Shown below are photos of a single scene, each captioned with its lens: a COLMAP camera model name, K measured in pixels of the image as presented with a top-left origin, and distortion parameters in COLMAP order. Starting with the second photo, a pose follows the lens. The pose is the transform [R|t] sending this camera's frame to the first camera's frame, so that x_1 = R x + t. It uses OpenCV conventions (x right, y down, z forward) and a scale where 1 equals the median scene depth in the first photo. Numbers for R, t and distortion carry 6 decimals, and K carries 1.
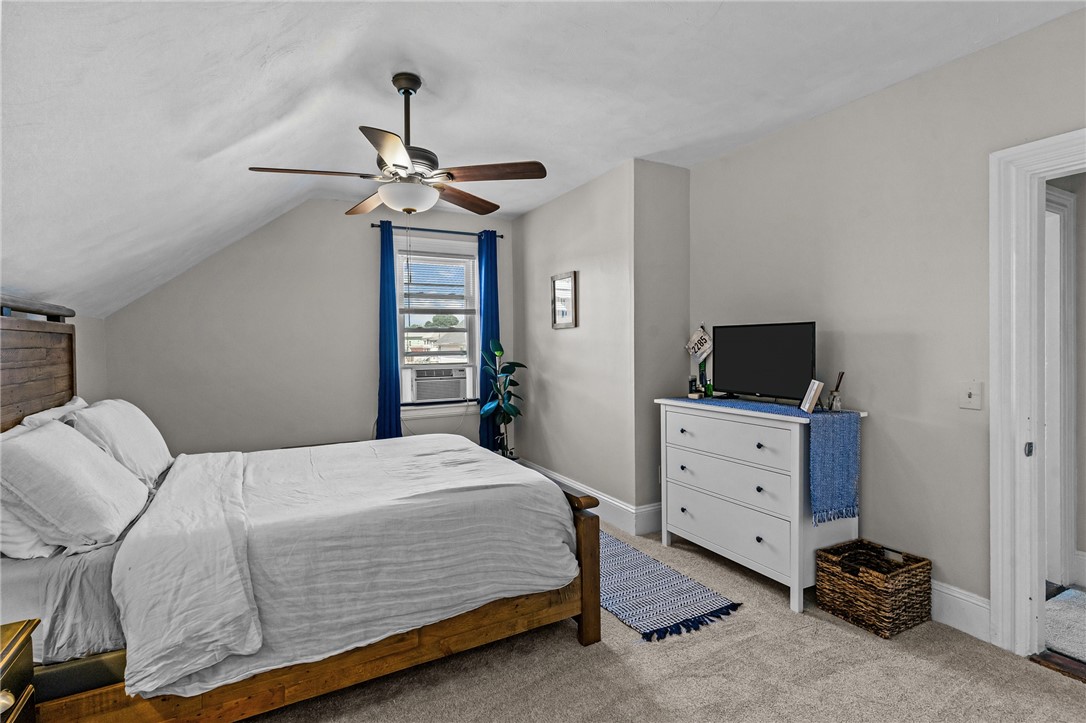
lens RADIAL K [[521.5, 0, 543.7], [0, 521.5, 367.6], [0, 0, 1]] dist [0.000834, -0.000254]
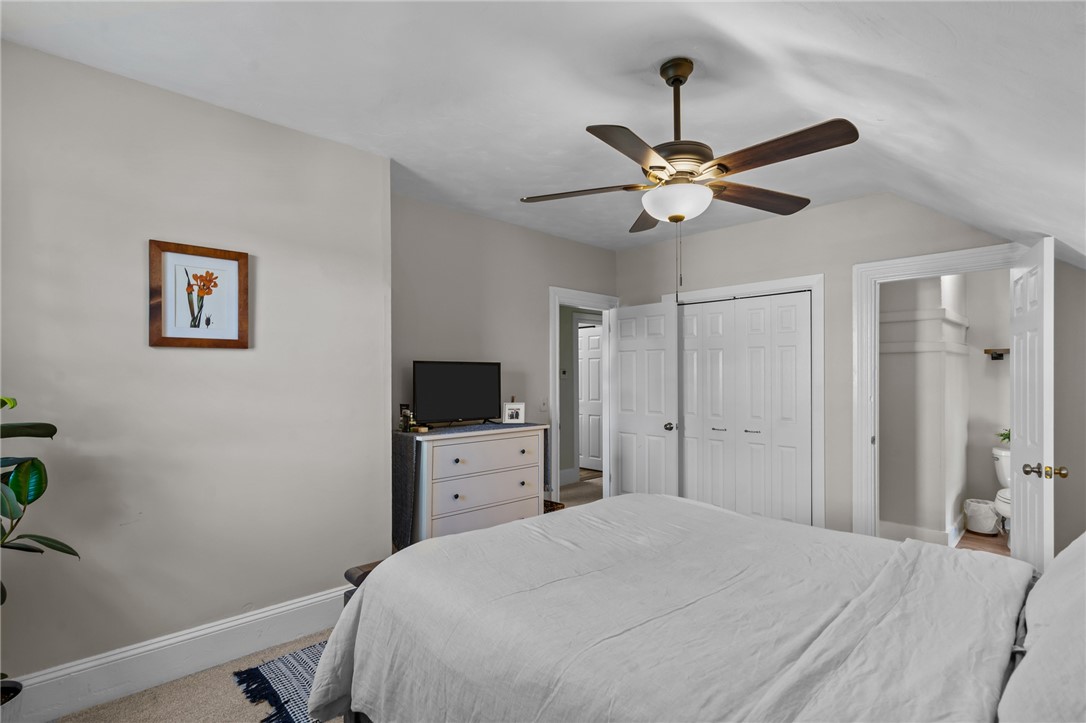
lens RADIAL K [[521.5, 0, 543.7], [0, 521.5, 367.6], [0, 0, 1]] dist [0.000834, -0.000254]
pose [[-0.258892, 0.027258, 0.965522, -0.843671], [0.047028, 0.998772, -0.015587, -0.043074], [-0.964761, 0.041371, -0.259856, 1.176008]]
